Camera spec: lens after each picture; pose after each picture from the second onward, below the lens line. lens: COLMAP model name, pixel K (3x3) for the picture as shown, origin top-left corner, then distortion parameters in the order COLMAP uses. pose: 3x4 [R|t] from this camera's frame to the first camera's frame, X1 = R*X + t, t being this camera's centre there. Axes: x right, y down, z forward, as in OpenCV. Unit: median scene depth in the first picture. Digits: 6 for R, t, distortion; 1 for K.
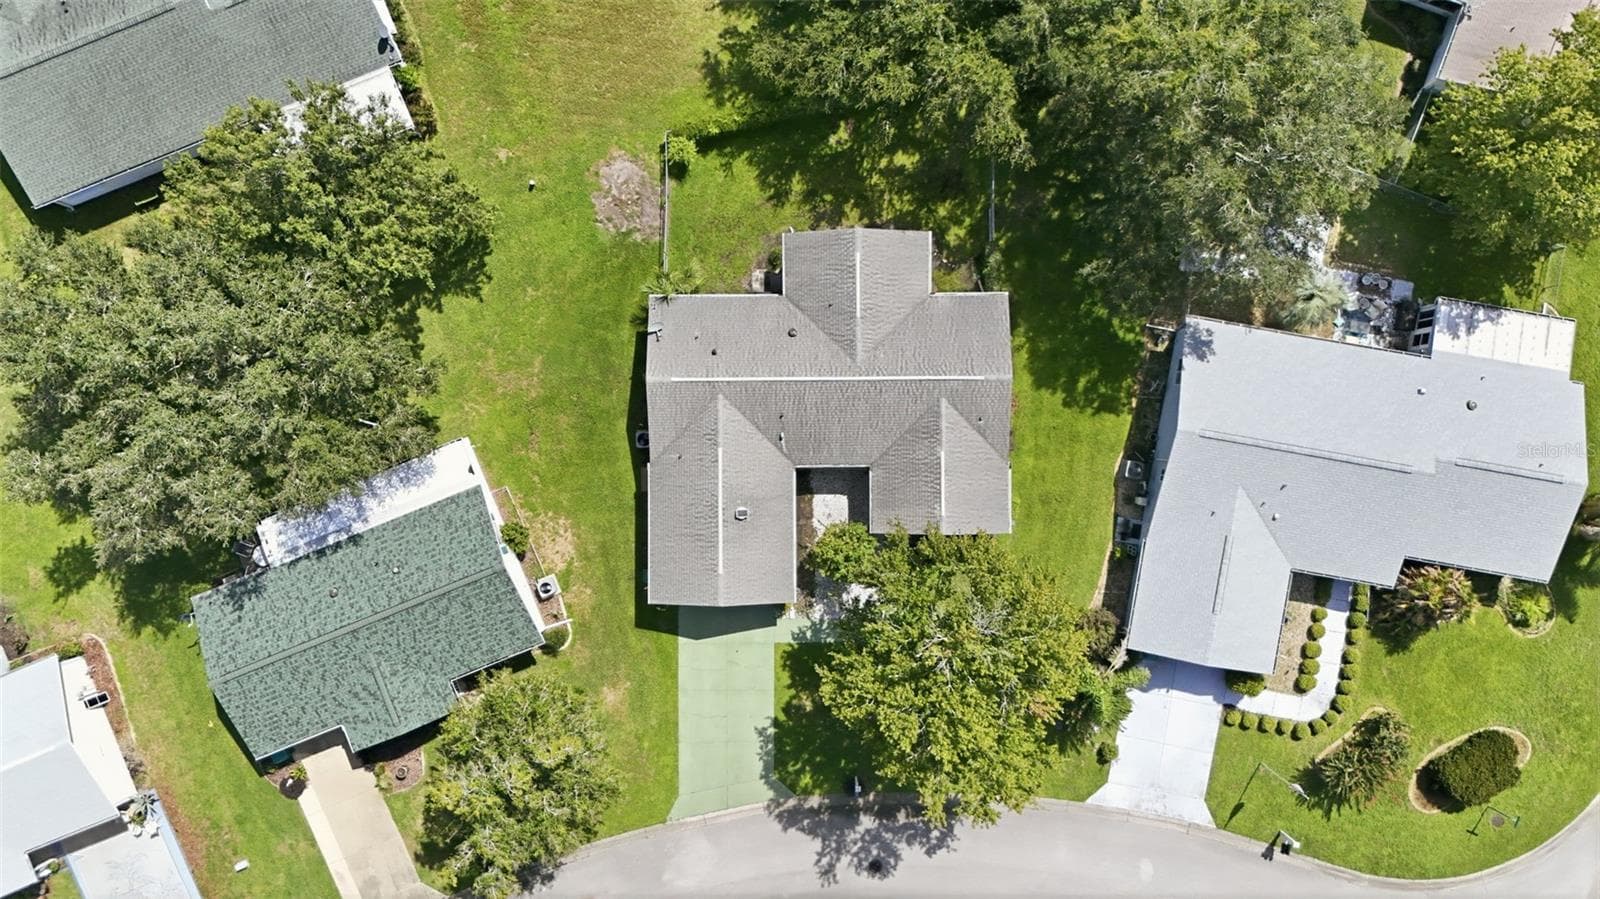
lens RADIAL K [[1175.3, 0, 800.0], [0, 1175.3, 449.5], [0, 0, 1]] dist [0.070045, -0.082694]
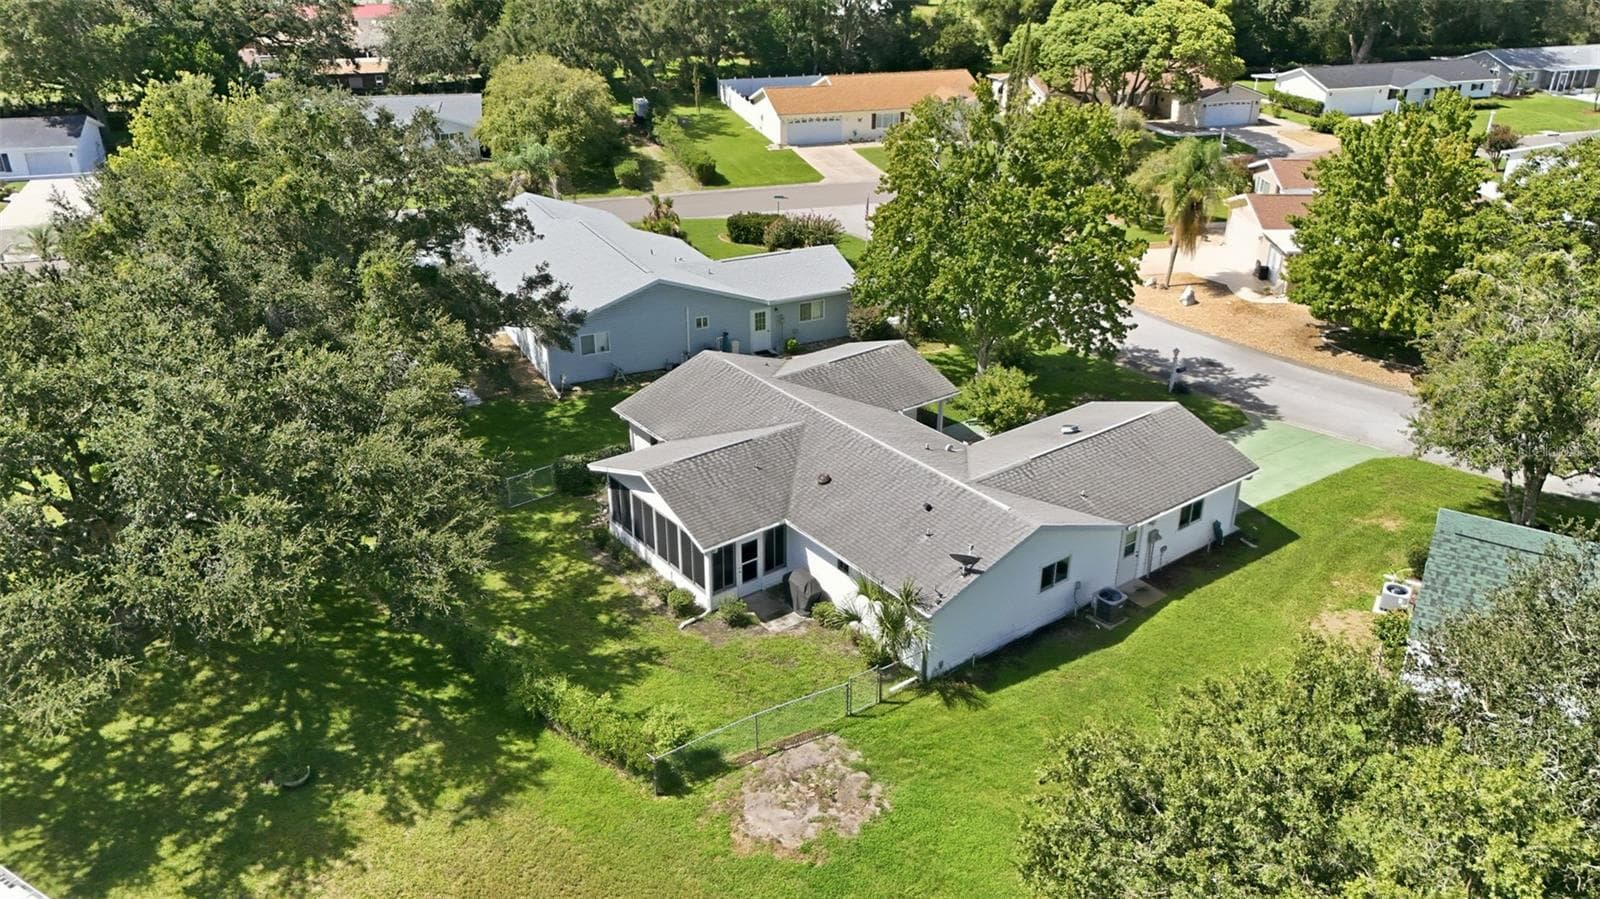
lens RADIAL K [[1175.3, 0, 800.0], [0, 1175.3, 449.5], [0, 0, 1]] dist [0.070045, -0.082694]
pose [[-0.602038, -0.348906, 0.718202, -0.440893], [0.798417, -0.252912, 0.546412, -0.442405], [-0.009004, 0.902386, 0.430835, 0.661312]]
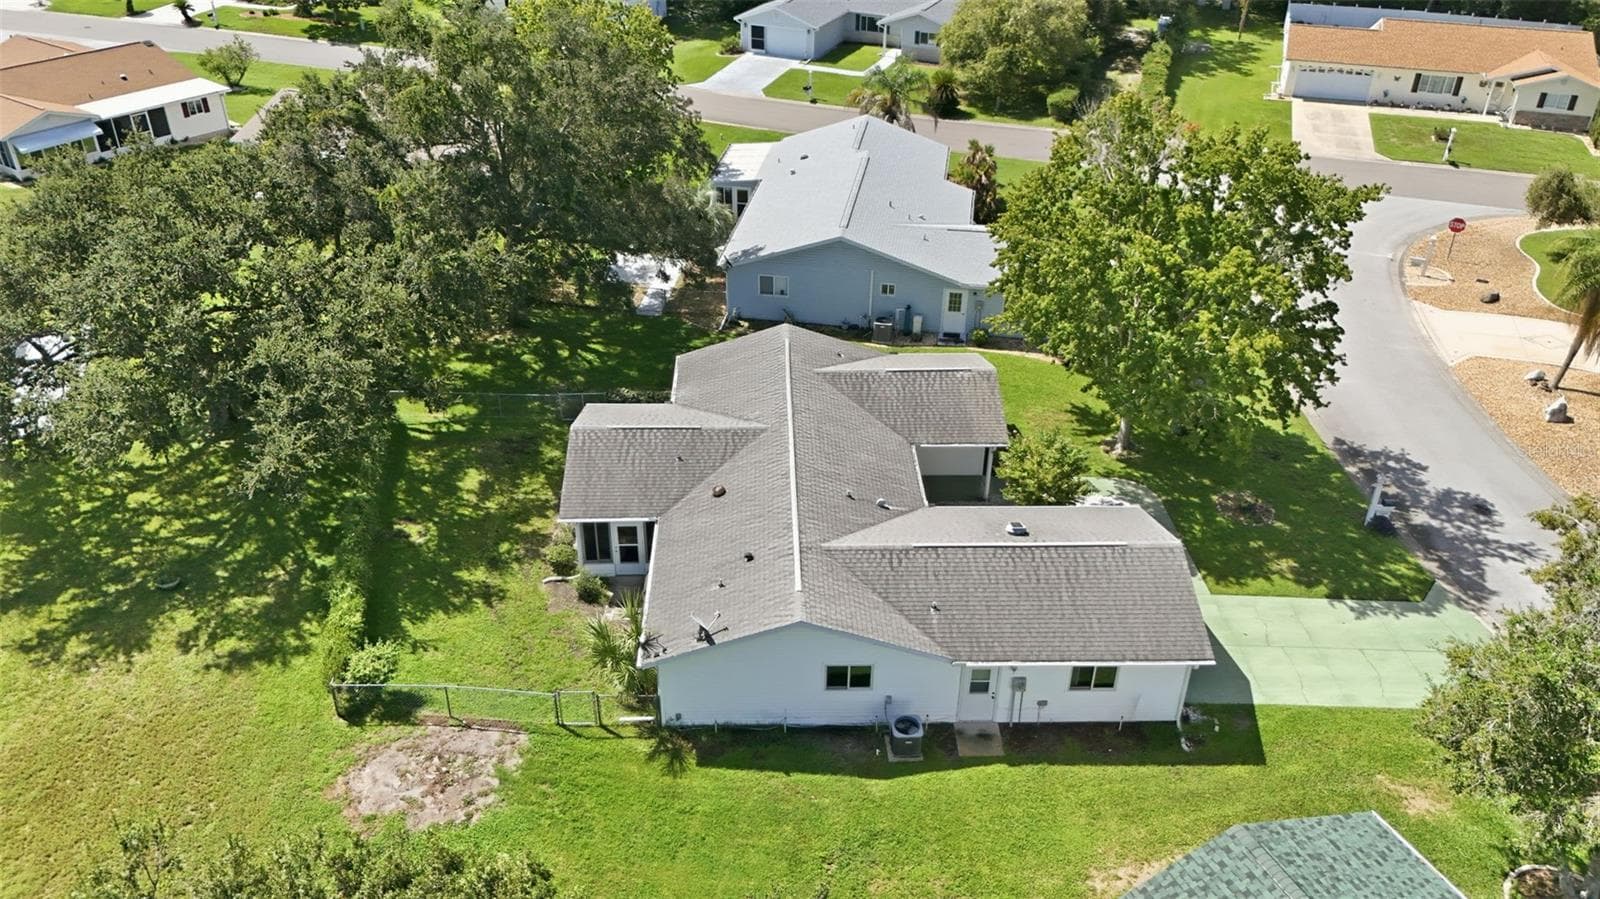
lens RADIAL K [[1175.3, 0, 800.0], [0, 1175.3, 449.5], [0, 0, 1]] dist [0.070045, -0.082694]
pose [[-0.029789, -0.527470, 0.849051, -0.507145], [0.999406, -0.000986, 0.034452, -0.073249], [-0.017336, 0.849573, 0.527186, 0.607910]]
